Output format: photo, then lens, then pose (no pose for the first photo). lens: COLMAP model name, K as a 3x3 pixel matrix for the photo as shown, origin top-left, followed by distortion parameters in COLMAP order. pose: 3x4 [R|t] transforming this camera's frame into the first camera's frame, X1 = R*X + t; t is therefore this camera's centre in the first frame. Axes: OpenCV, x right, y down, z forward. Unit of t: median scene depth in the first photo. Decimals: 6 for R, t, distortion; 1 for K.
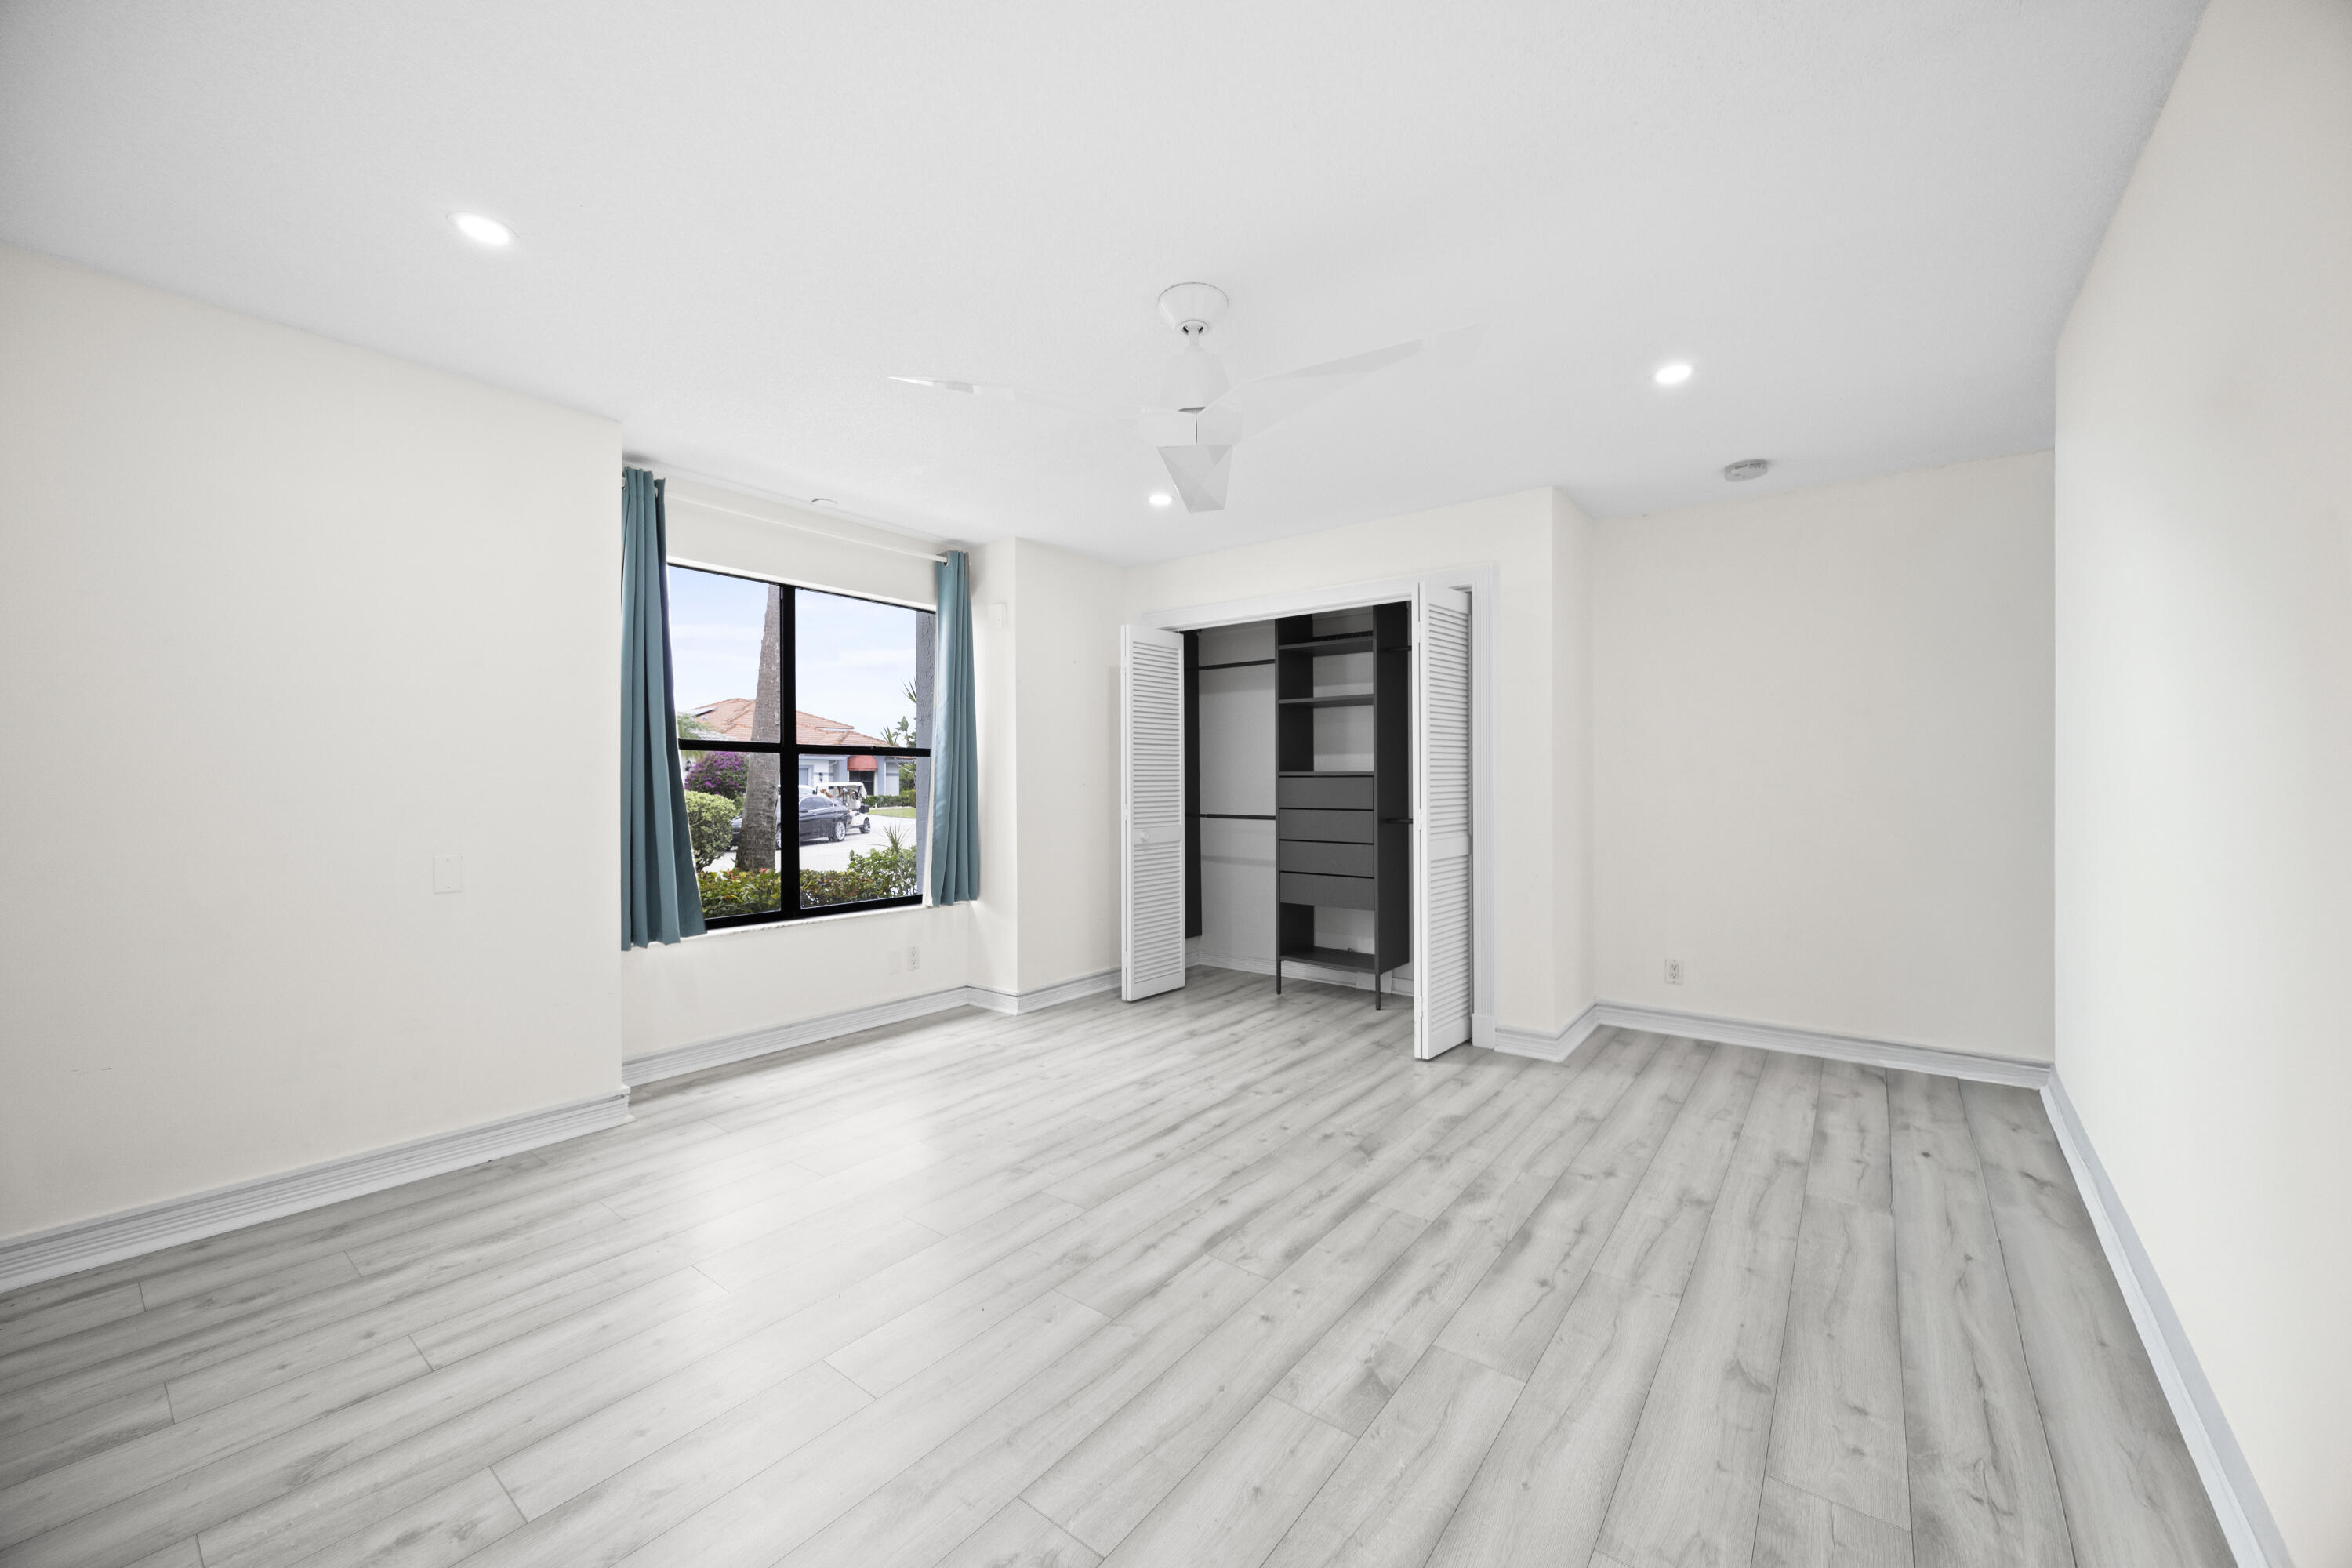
lens RADIAL K [[904.9, 0, 1176.0], [0, 904.9, 786.5], [0, 0, 1]] dist [-0.003494, 0.000967]
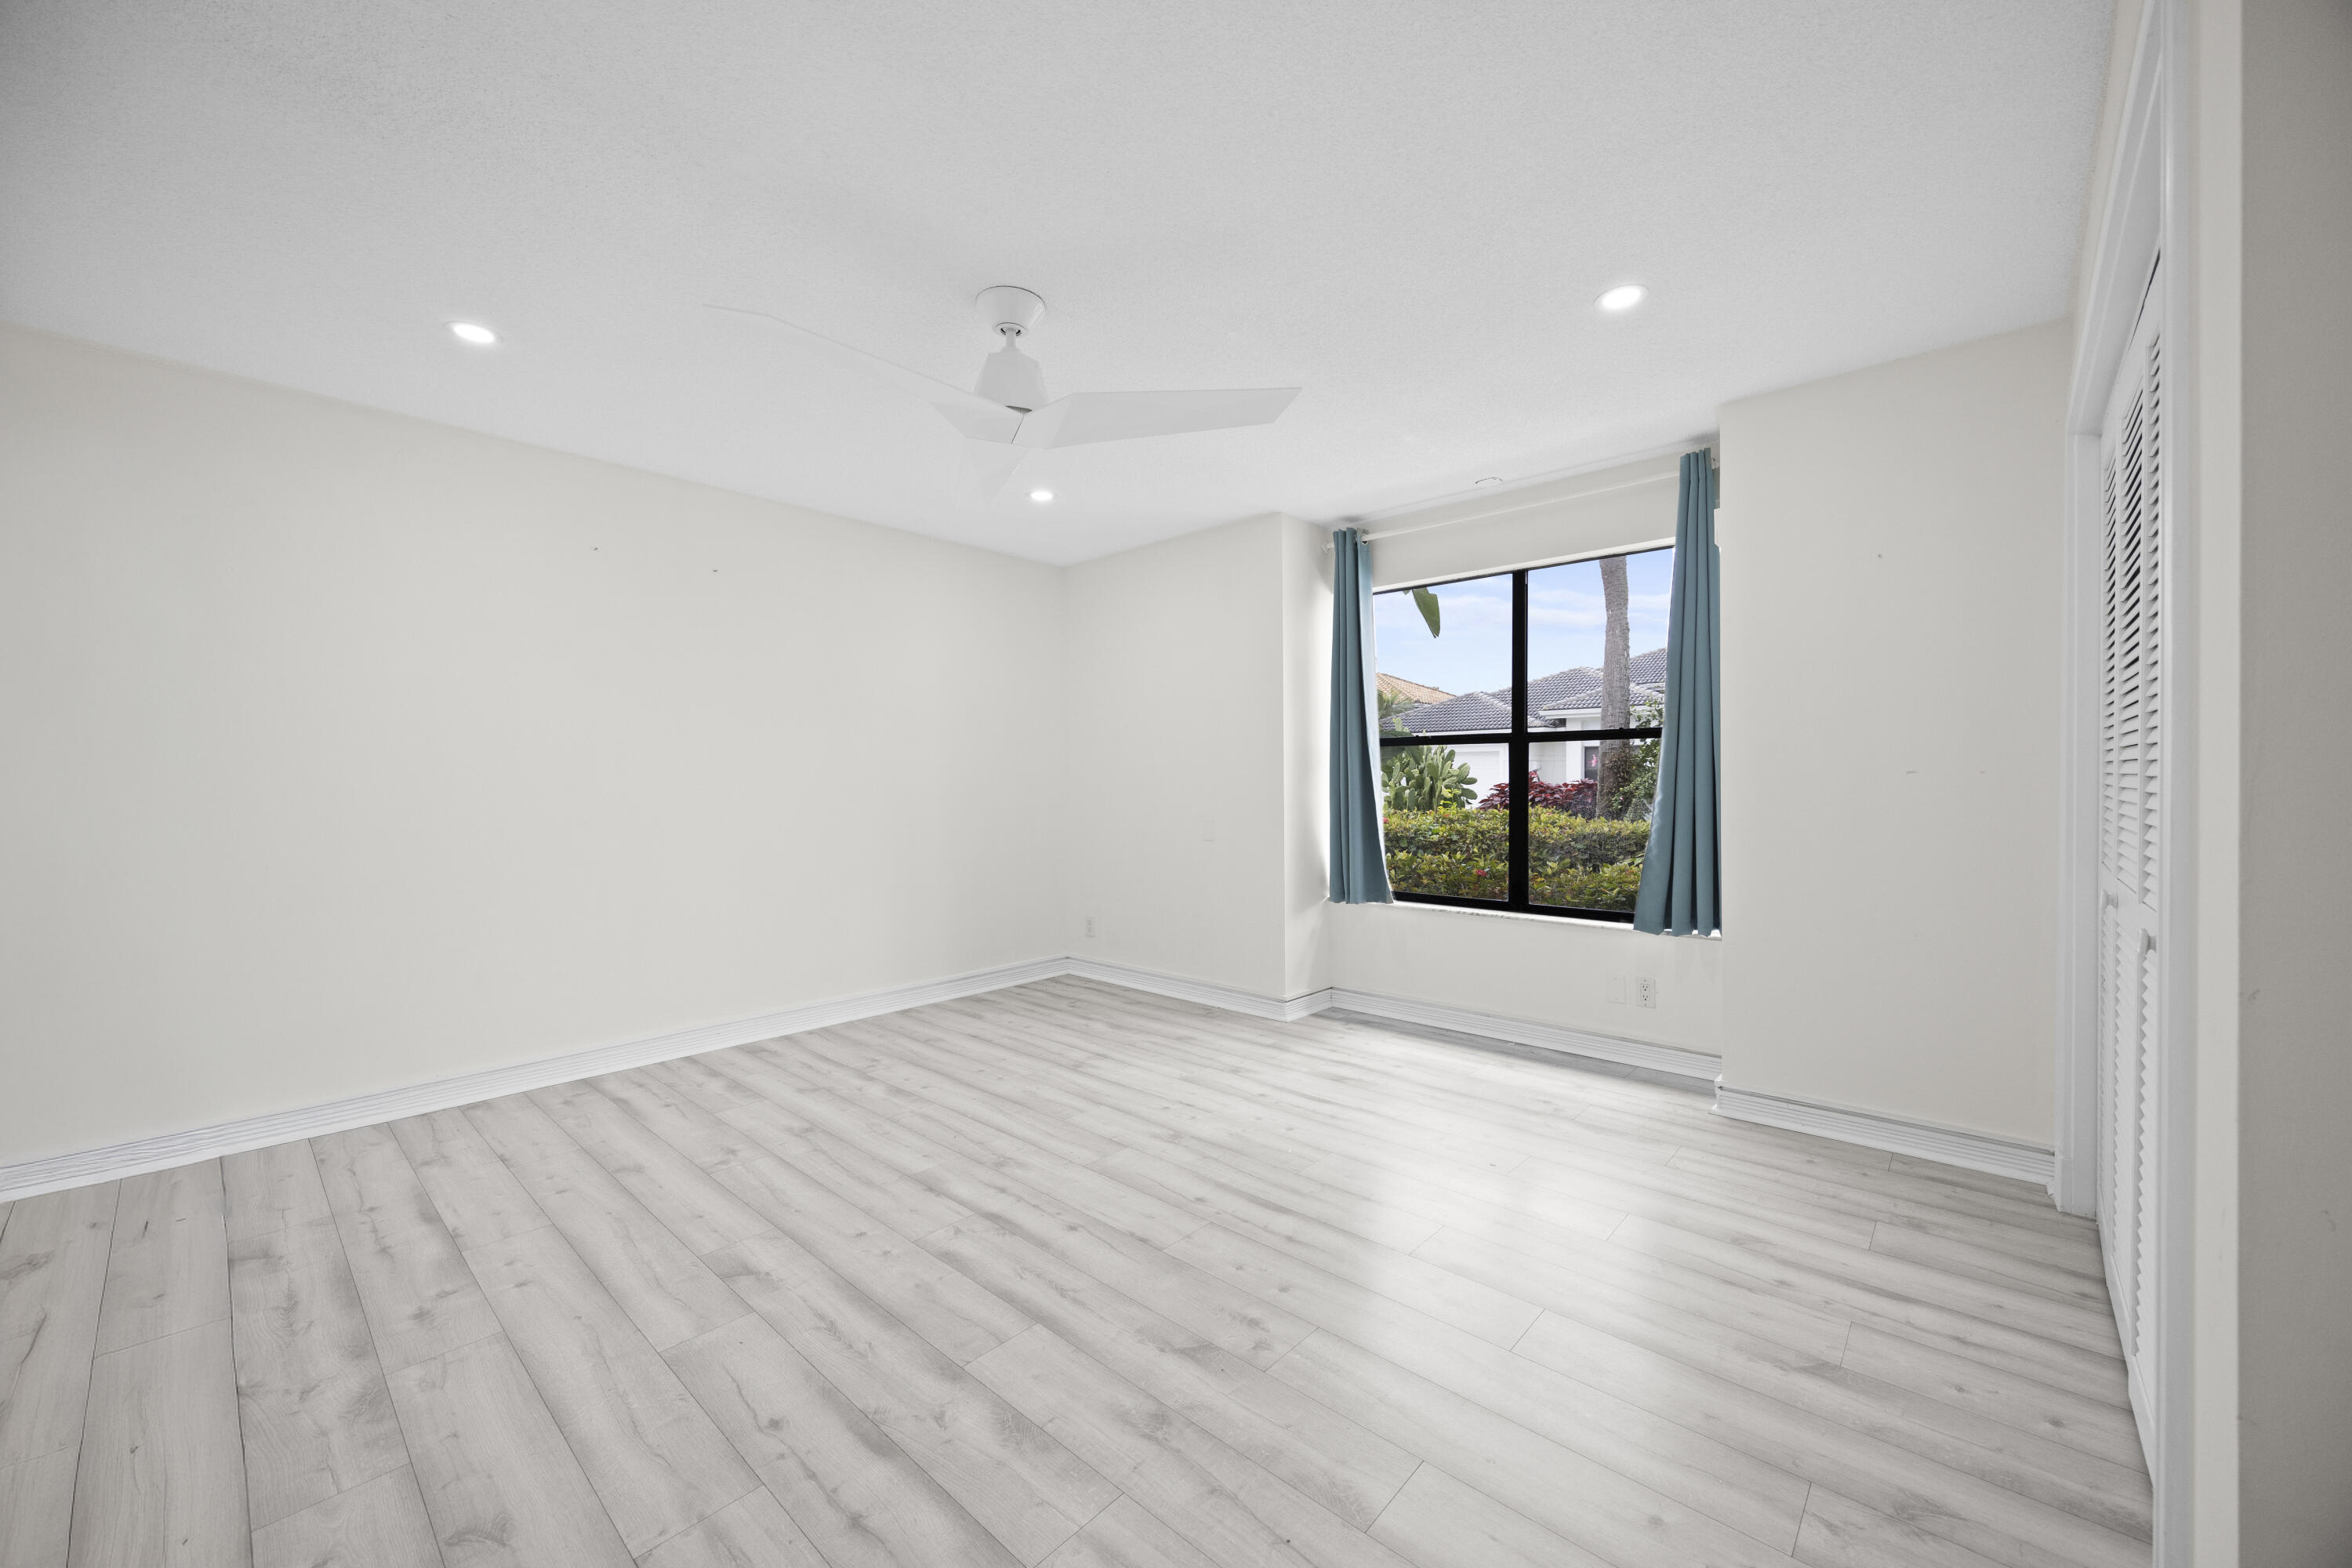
lens RADIAL K [[904.9, 0, 1175.9], [0, 904.9, 783.6], [0, 0, 1]] dist [-0.003494, 0.000967]
pose [[-0.095813, 0.009397, -0.995355, 0.983570], [0.004718, 0.999948, 0.008986, -0.004680], [0.995388, -0.003835, -0.095852, 1.223659]]
